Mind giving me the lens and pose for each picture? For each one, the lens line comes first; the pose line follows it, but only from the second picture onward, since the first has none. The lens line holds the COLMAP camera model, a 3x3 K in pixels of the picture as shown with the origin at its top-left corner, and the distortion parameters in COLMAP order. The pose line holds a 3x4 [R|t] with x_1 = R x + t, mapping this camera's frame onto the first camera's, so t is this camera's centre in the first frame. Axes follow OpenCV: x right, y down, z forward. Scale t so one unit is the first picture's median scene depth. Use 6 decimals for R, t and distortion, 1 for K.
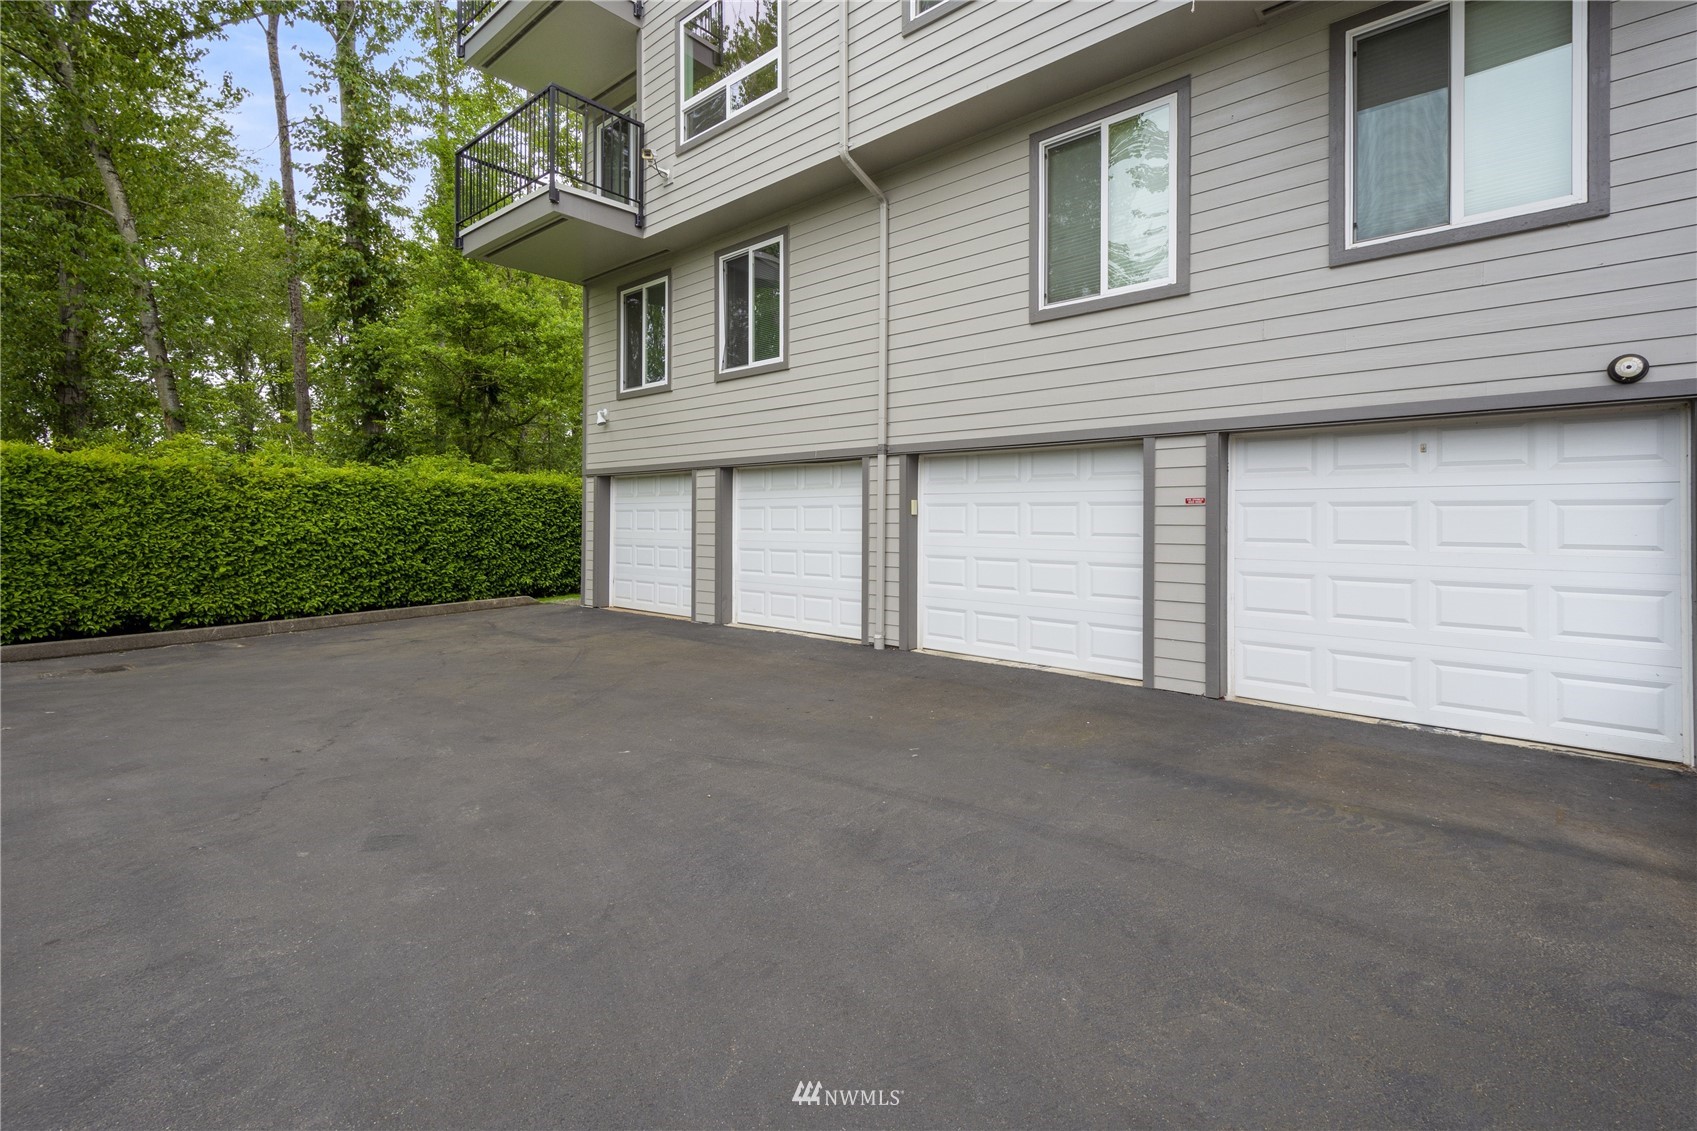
lens RADIAL K [[756.5, 0, 864.9], [0, 756.5, 518.3], [0, 0, 1]] dist [0.013320, -0.006796]
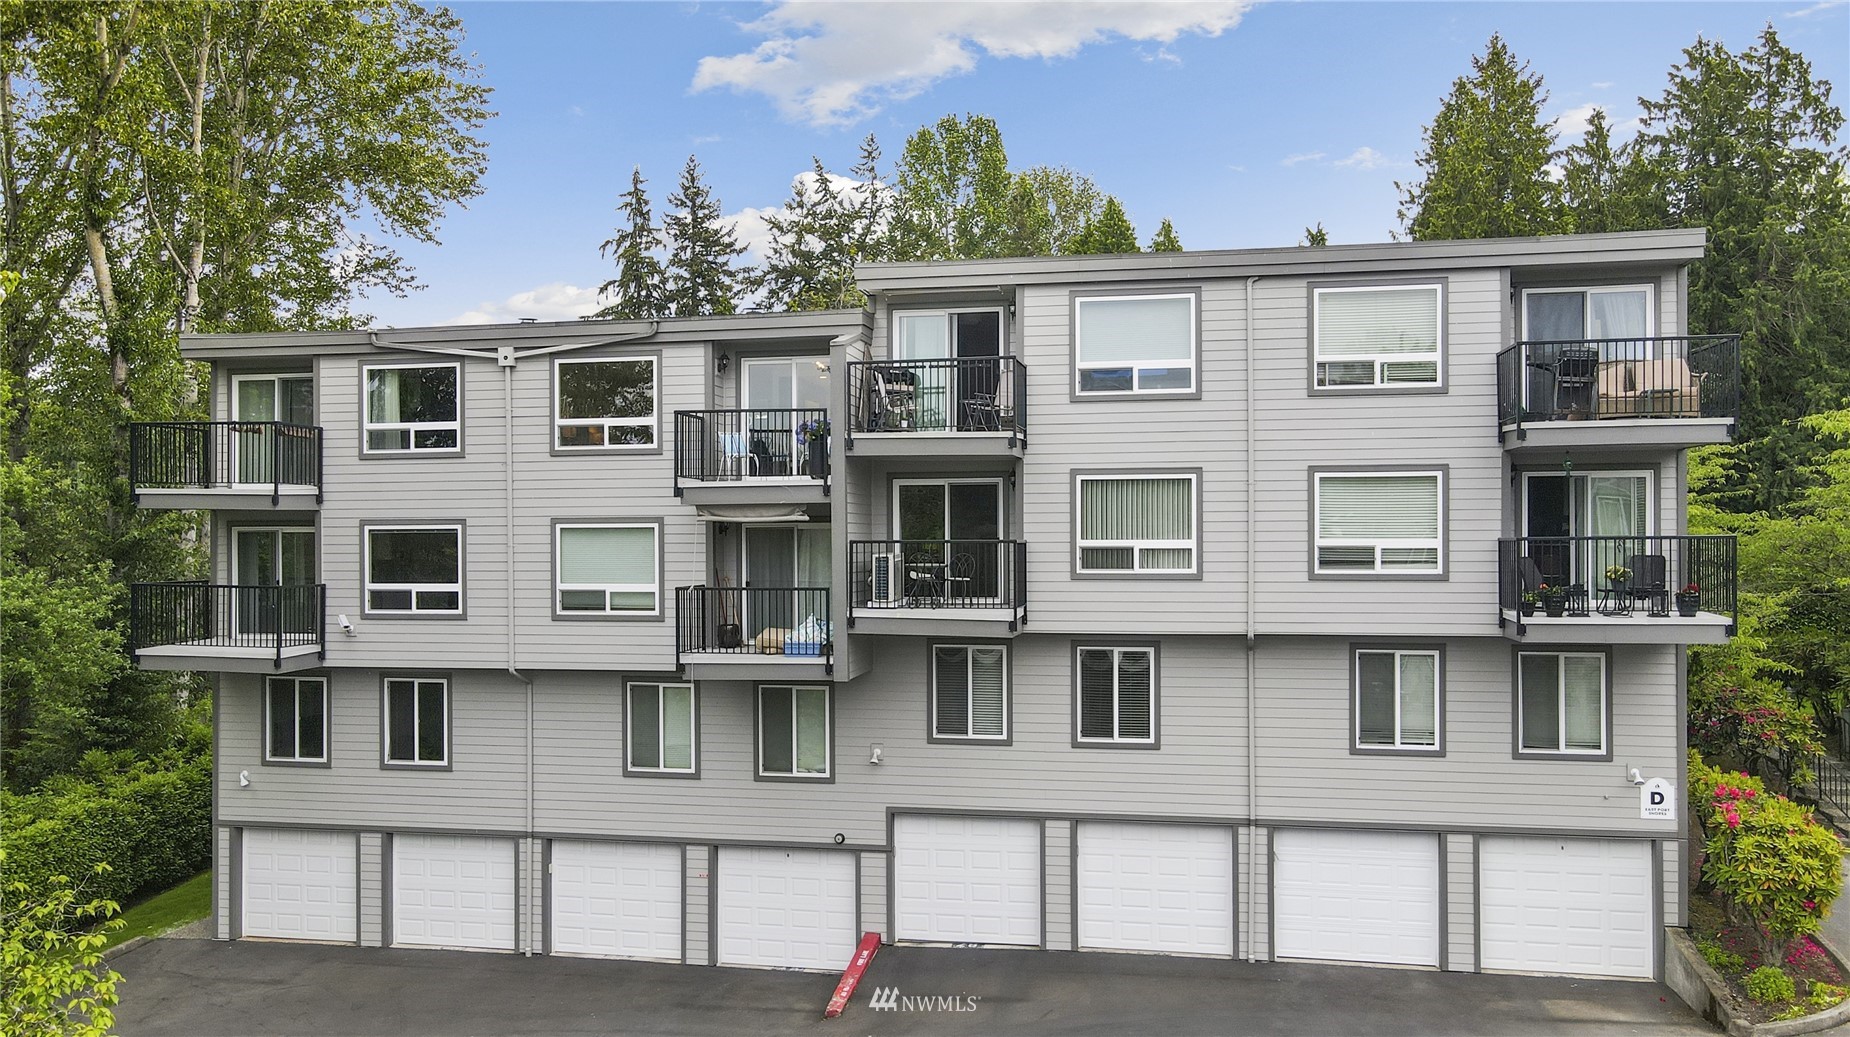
lens RADIAL K [[1456.3, 0, 927.4], [0, 1456.3, 518.1], [0, 0, 1]] dist [0.012372, -0.000589]
pose [[0.871641, -0.008844, 0.490065, -0.773135], [0.007998, 0.999961, 0.003820, -0.786053], [-0.490079, 0.000590, 0.871678, -2.191857]]
